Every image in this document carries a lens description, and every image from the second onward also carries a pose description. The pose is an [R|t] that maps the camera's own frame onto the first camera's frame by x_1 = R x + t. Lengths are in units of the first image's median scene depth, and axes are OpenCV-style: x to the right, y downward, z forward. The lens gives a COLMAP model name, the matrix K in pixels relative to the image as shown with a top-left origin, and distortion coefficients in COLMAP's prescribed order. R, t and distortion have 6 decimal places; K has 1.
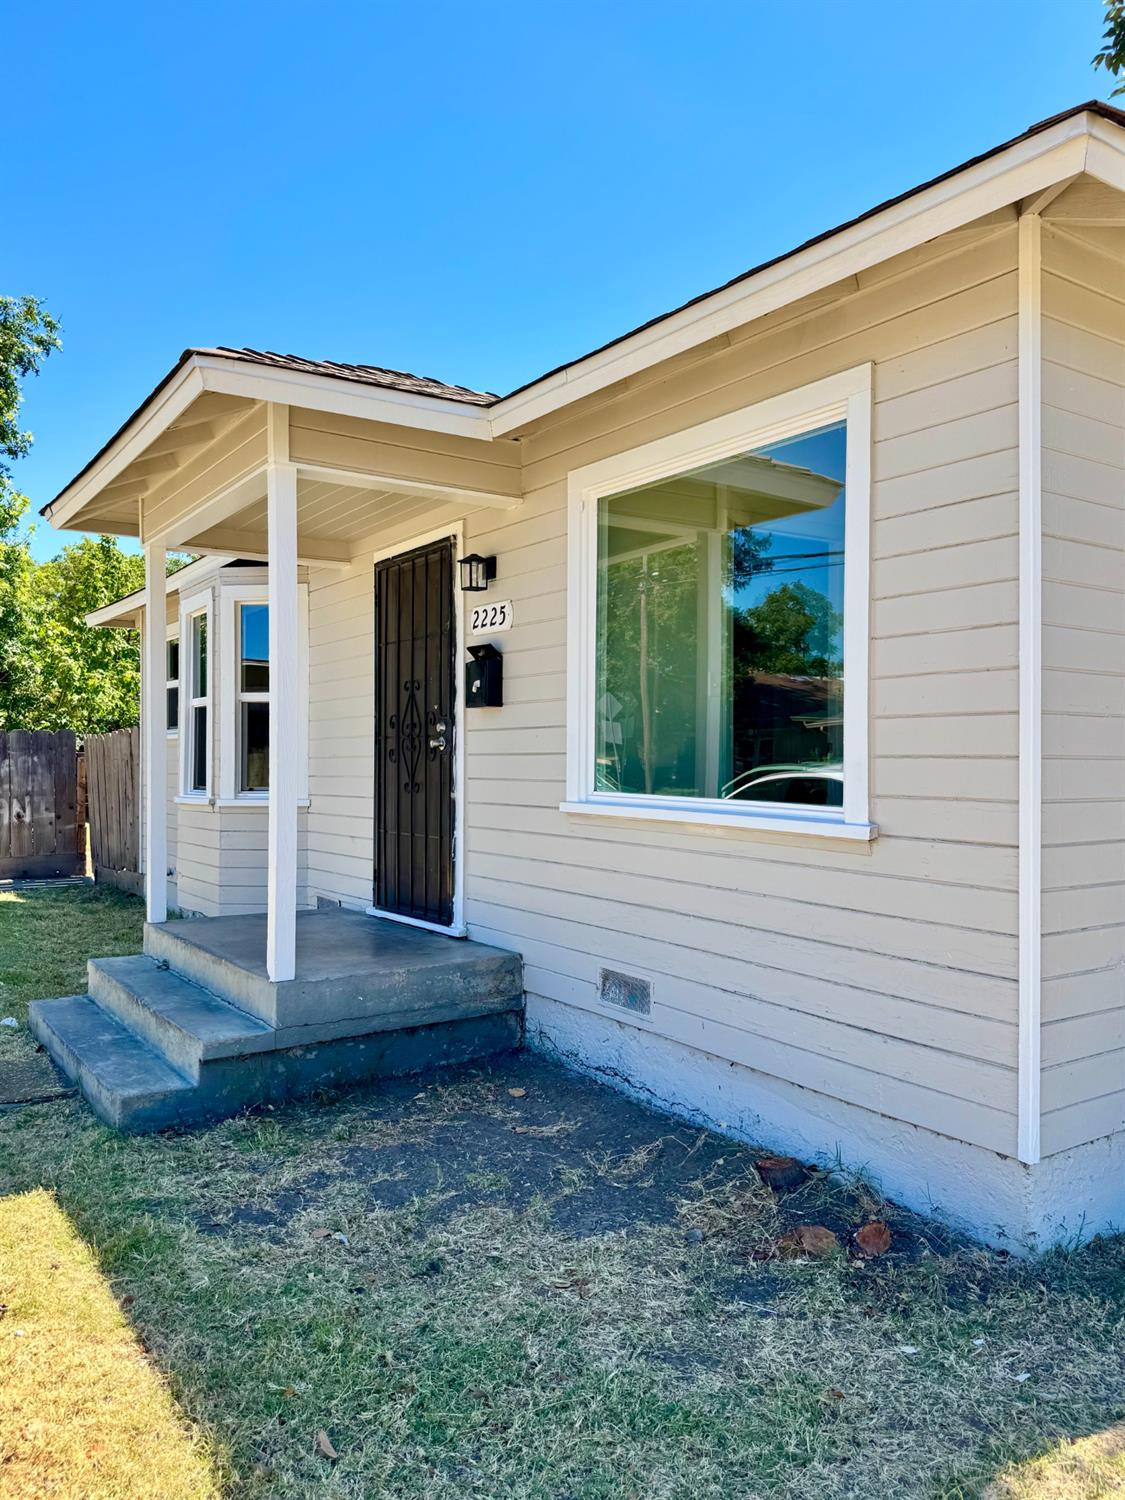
lens RADIAL K [[1076.5, 0, 526.6], [0, 1076.5, 750.2], [0, 0, 1]] dist [0.060933, -0.092136]
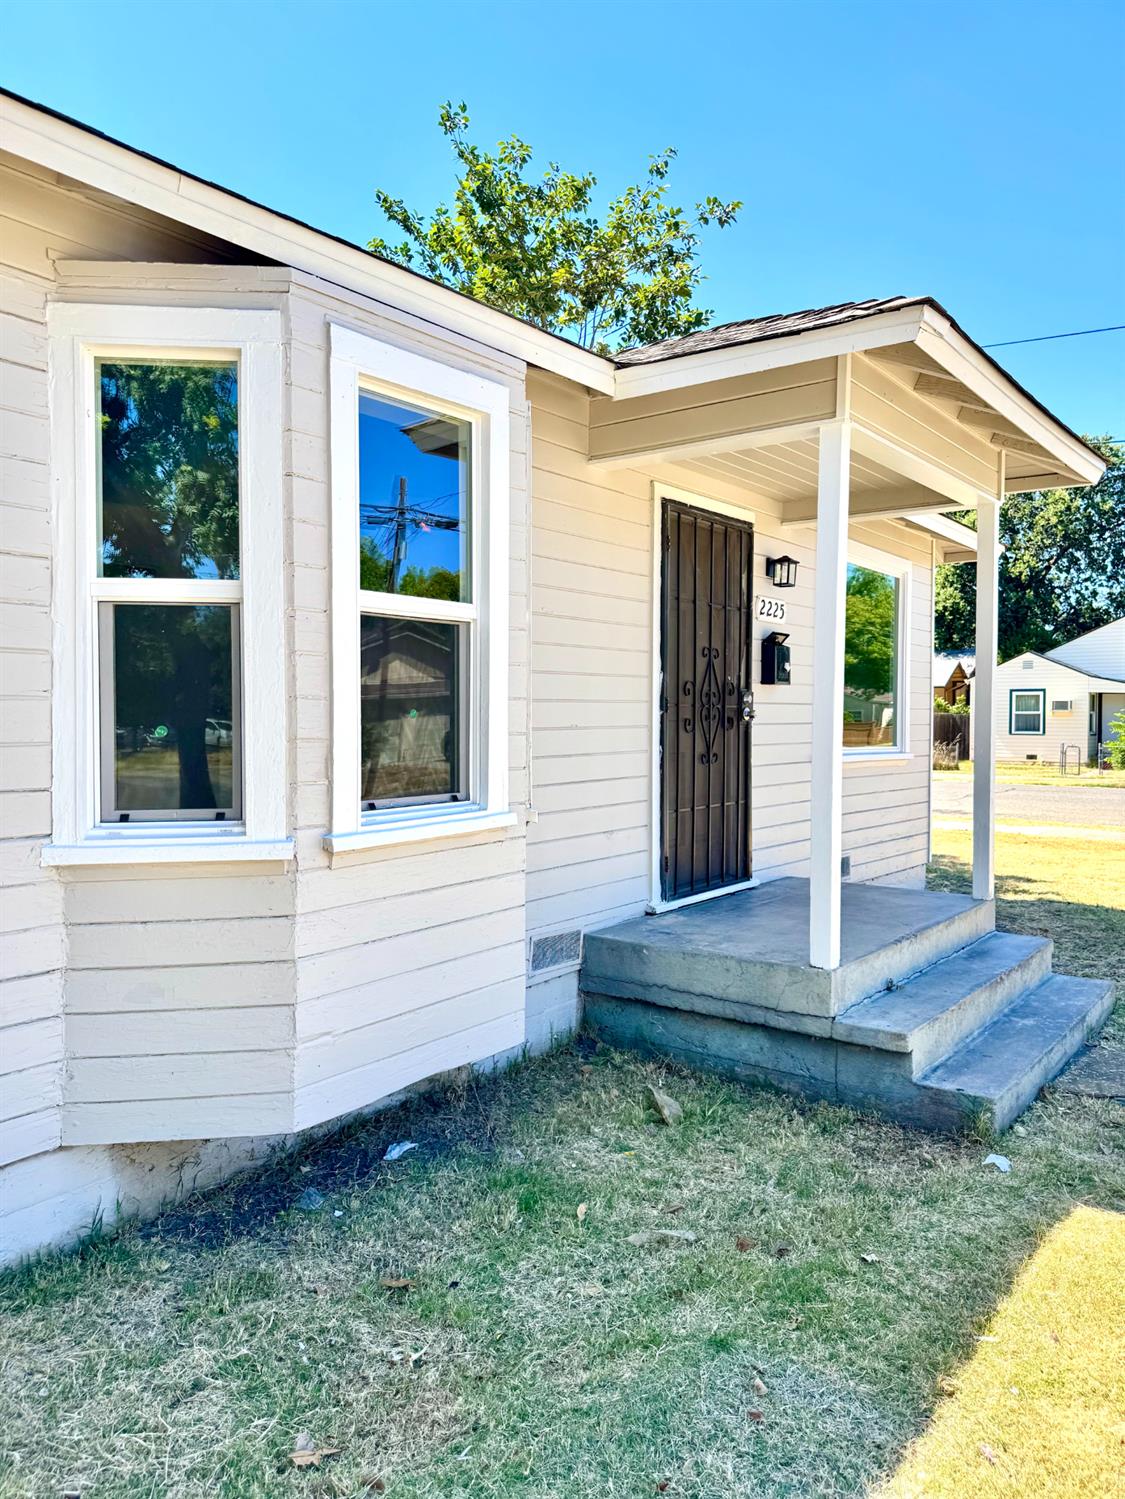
lens RADIAL K [[1075.8, 0, 526.6], [0, 1075.8, 749.7], [0, 0, 1]] dist [0.060933, -0.092136]
pose [[-0.316856, -0.037060, 0.947749, -1.050480], [-0.013549, 0.999311, 0.034547, -0.004630], [-0.948377, -0.001895, -0.317140, 1.574809]]
